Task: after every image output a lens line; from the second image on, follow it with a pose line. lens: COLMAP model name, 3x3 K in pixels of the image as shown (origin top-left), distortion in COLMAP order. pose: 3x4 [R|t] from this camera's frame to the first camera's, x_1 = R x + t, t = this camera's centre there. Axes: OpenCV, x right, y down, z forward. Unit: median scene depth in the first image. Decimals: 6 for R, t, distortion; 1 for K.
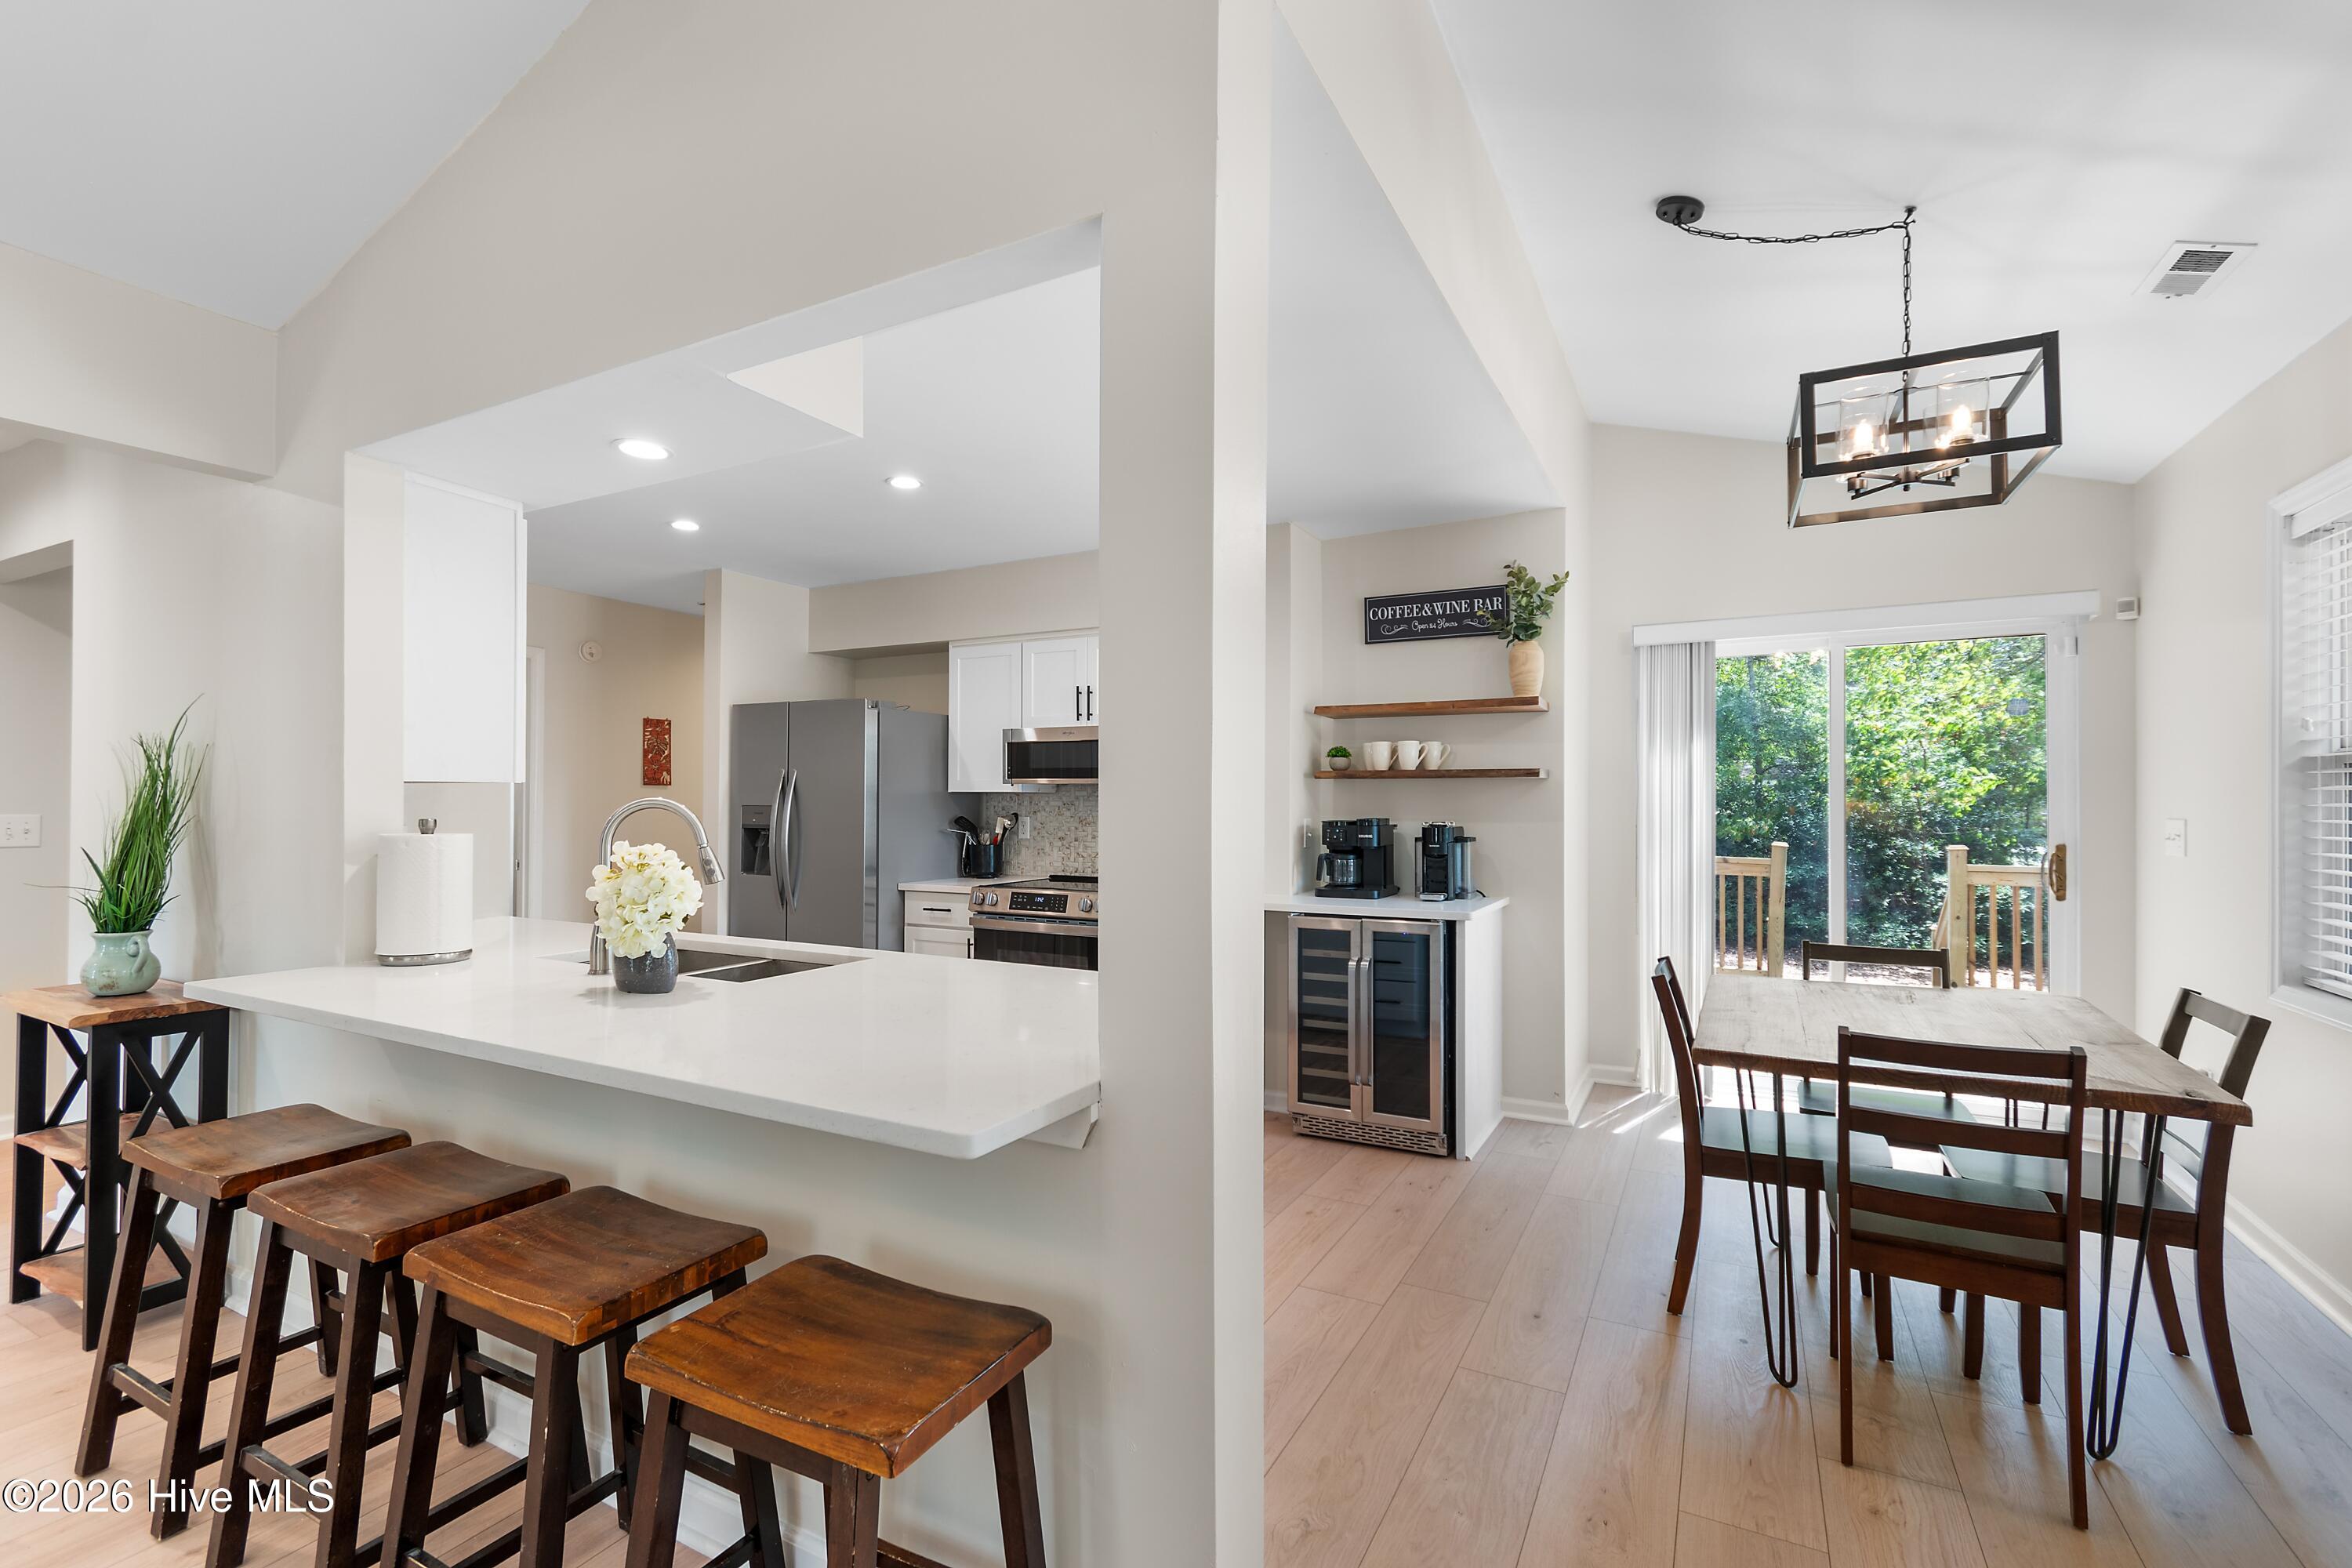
lens RADIAL K [[1041.8, 0, 1178.0], [0, 1041.8, 793.0], [0, 0, 1]] dist [0.005695, -0.002559]
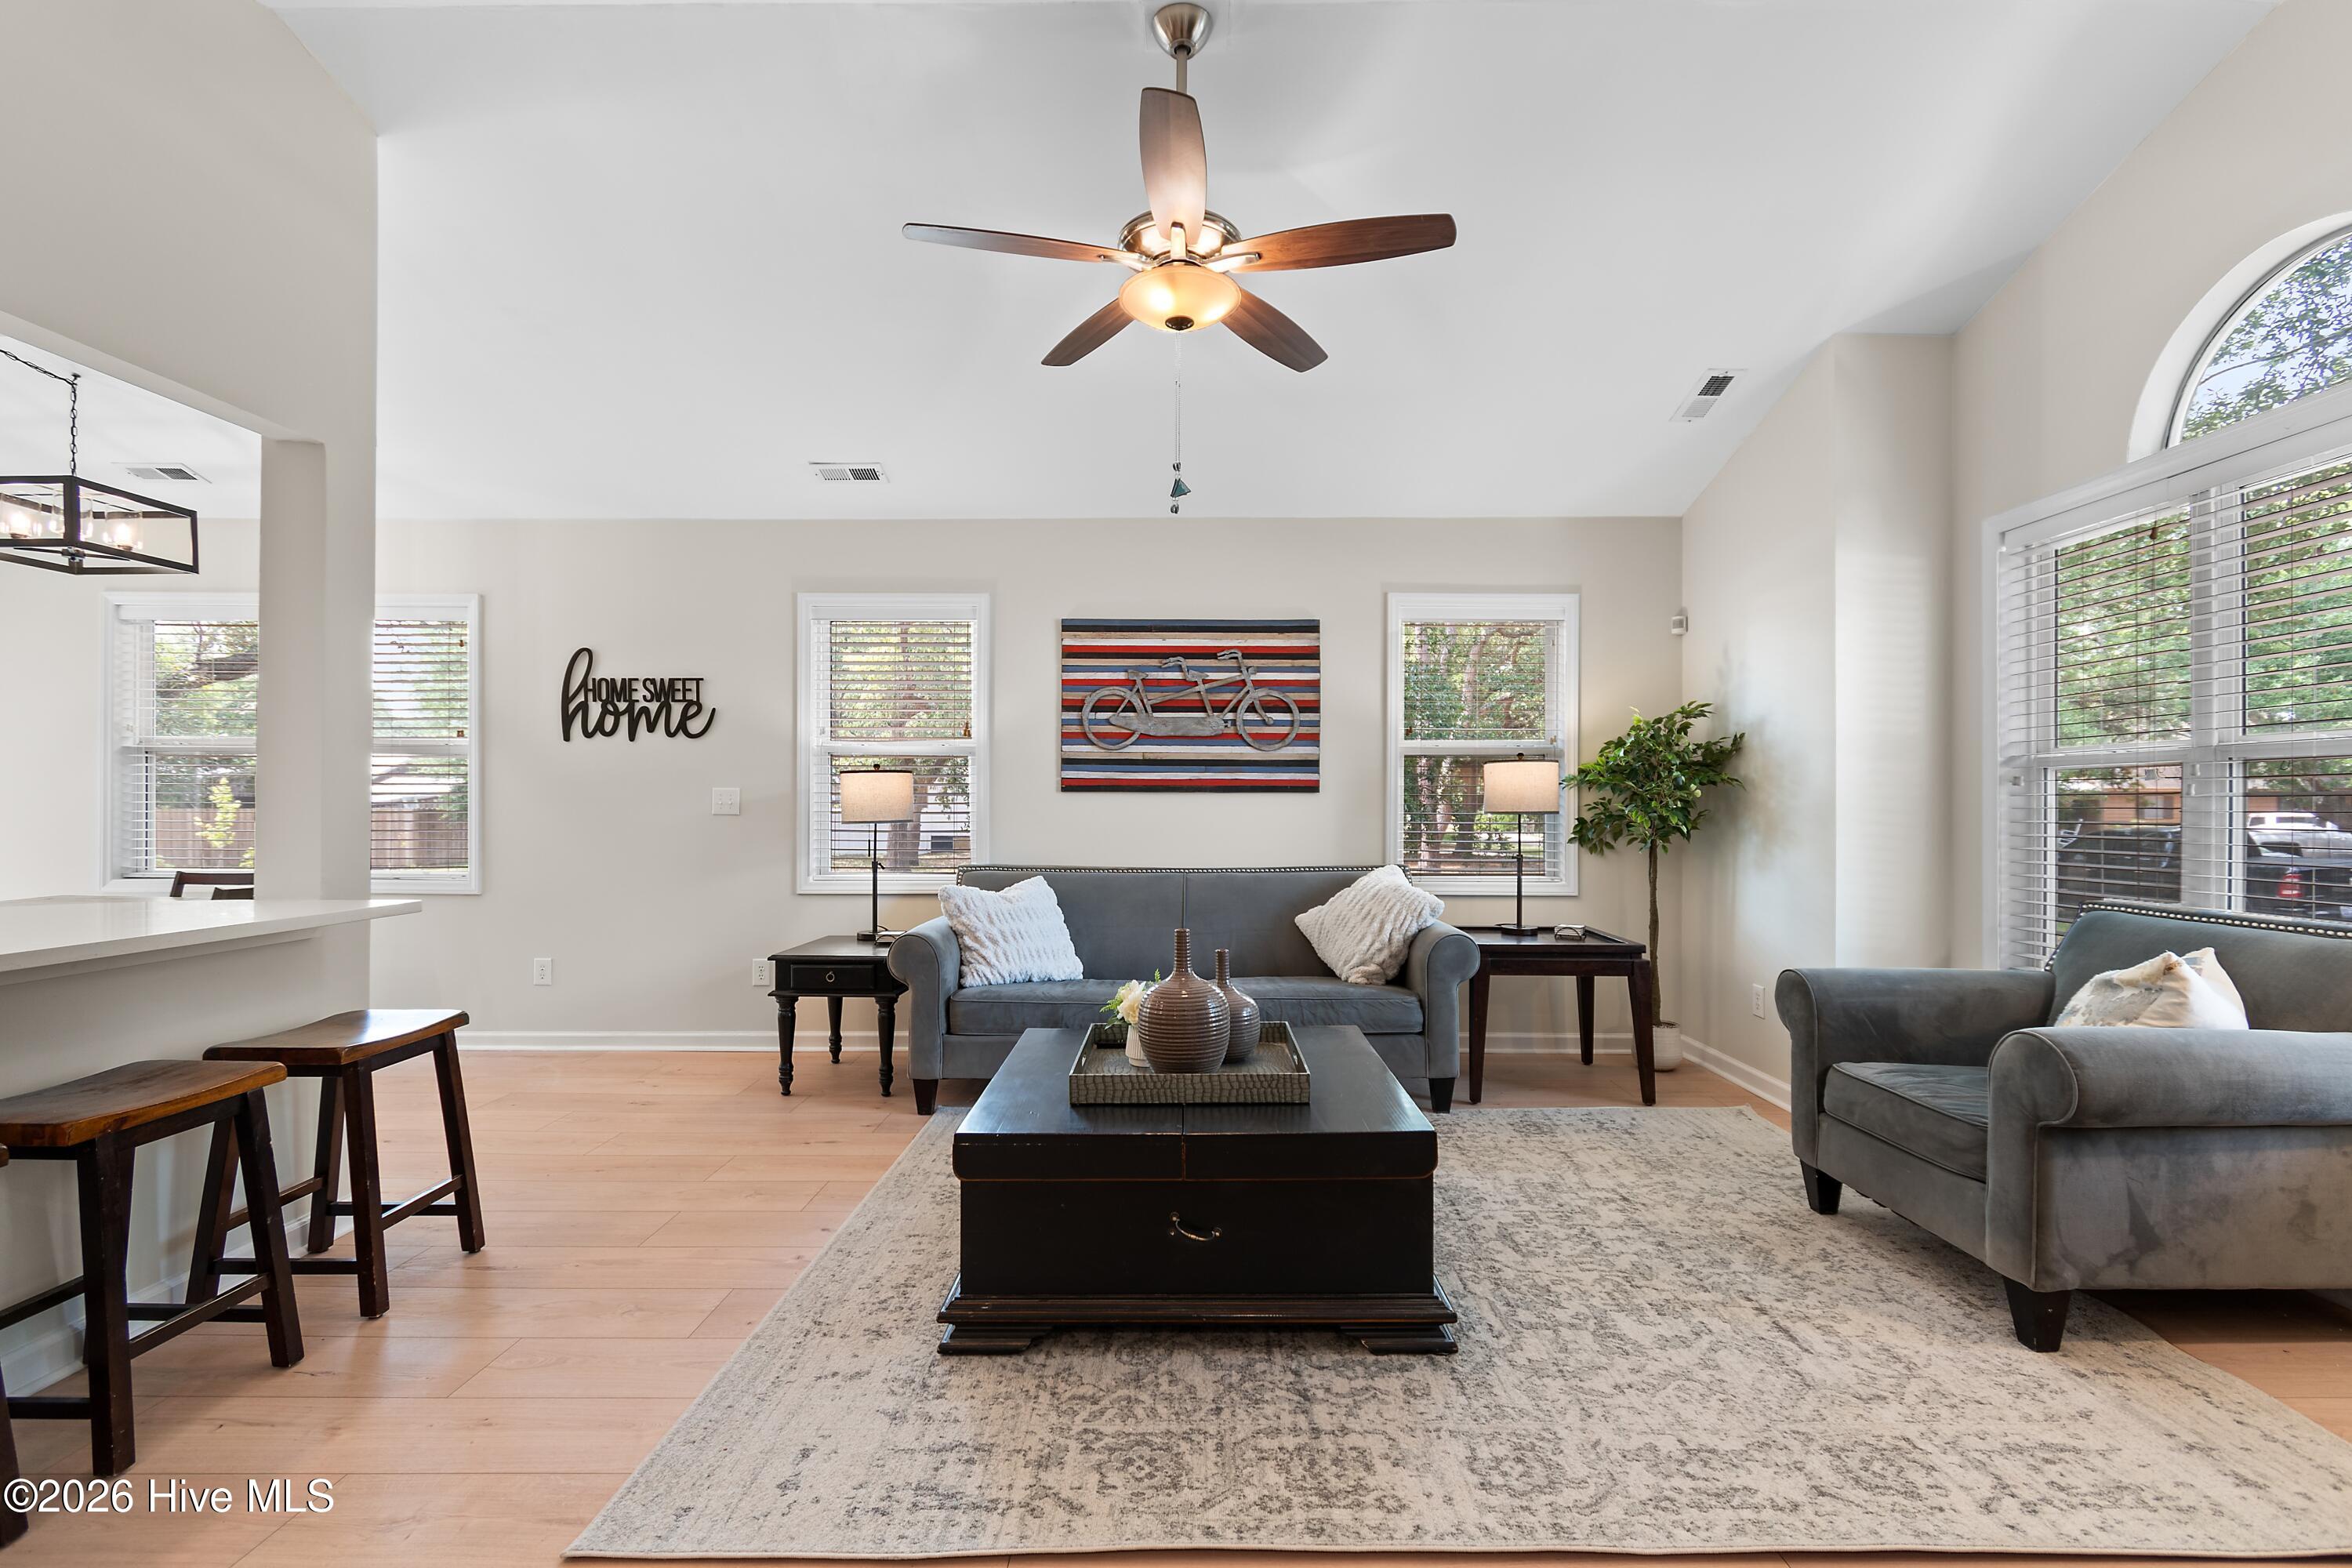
lens RADIAL K [[1041.8, 0, 1180.1], [0, 1041.8, 801.2], [0, 0, 1]] dist [0.005695, -0.002559]
pose [[-0.466054, -0.003235, 0.884751, -0.841318], [-0.010128, 0.999947, -0.001678, 0.027570], [-0.884699, -0.009743, -0.466062, 0.170324]]
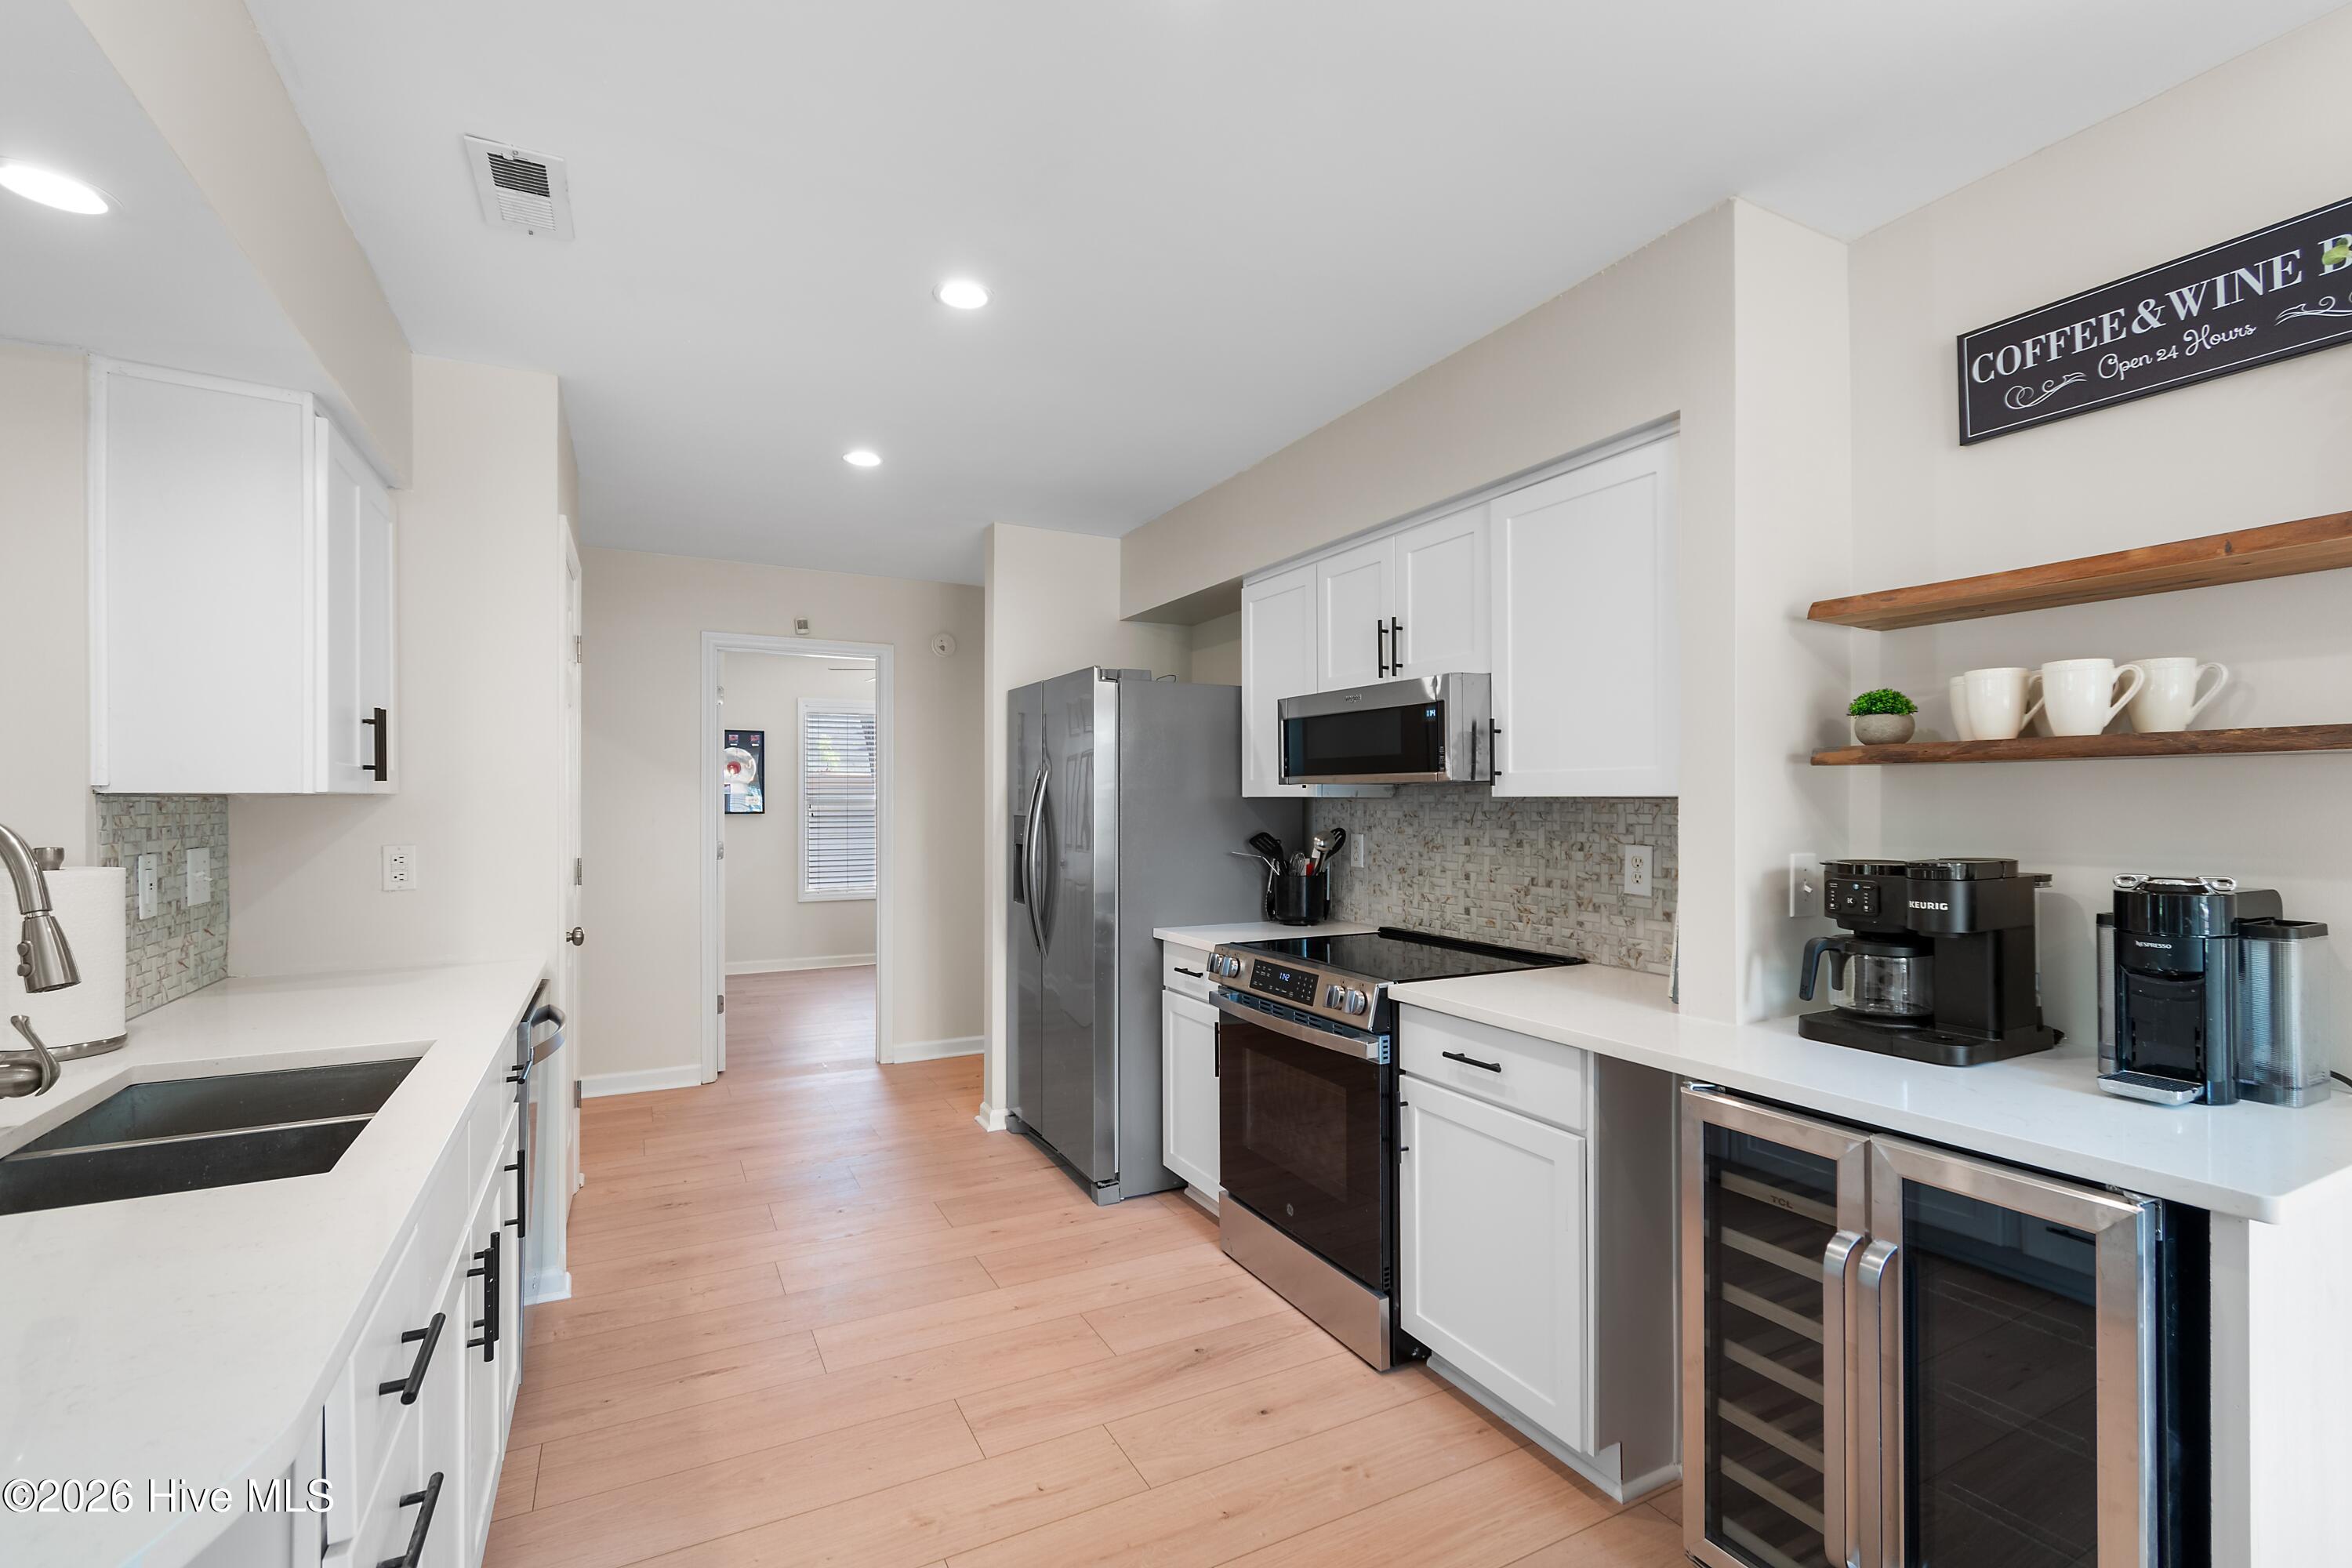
lens RADIAL K [[1041.8, 0, 1182.0], [0, 1041.8, 797.8], [0, 0, 1]] dist [0.005695, -0.002559]
pose [[0.827068, -0.004971, -0.562080, 0.165888], [0.006858, 0.999976, 0.001246, -0.002067], [0.562060, -0.004885, 0.827082, 0.499112]]
